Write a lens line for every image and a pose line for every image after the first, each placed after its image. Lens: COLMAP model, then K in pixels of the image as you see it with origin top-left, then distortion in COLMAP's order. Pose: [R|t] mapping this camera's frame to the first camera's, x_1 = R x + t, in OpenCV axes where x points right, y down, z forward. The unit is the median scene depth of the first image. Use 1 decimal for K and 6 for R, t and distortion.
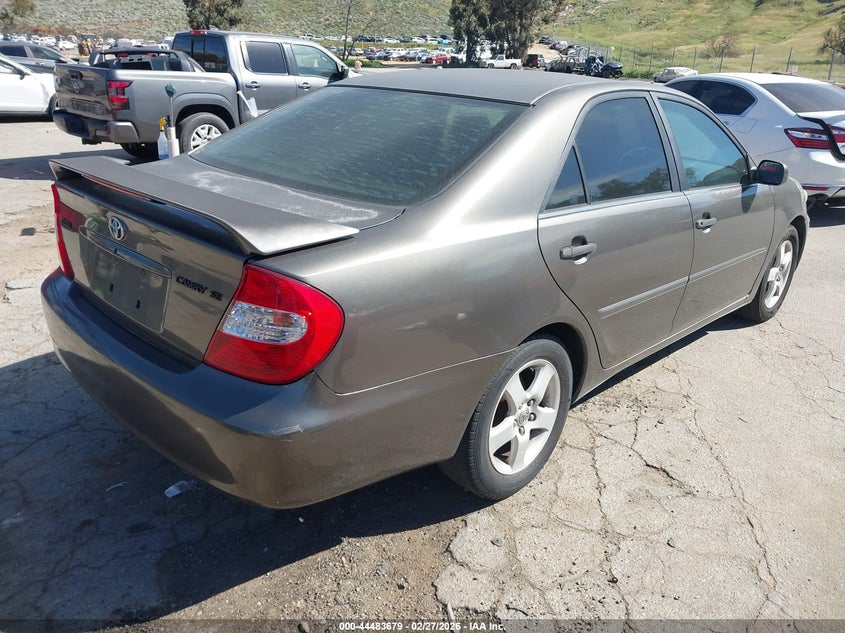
lens RADIAL K [[660.8, 0, 422.5], [0, 660.8, 316.5], [0, 0, 1]] dist [-0.002766, -0.005290]
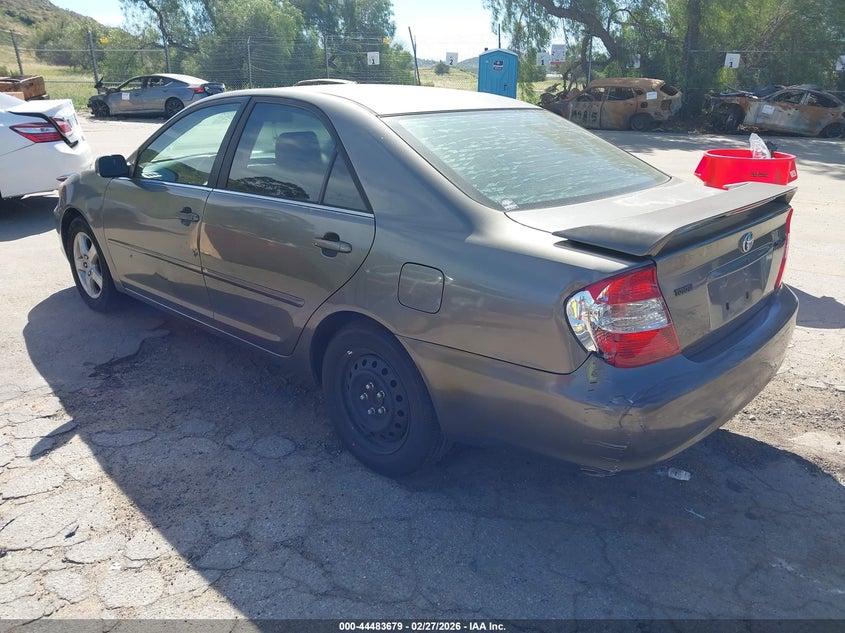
lens RADIAL K [[660.8, 0, 422.5], [0, 660.8, 316.5], [0, 0, 1]] dist [-0.002766, -0.005290]
pose [[-0.009486, -0.368276, 0.929668, -1.186979], [0.339150, 0.873418, 0.349454, -0.460314], [-0.940684, 0.318612, 0.116615, 1.086097]]
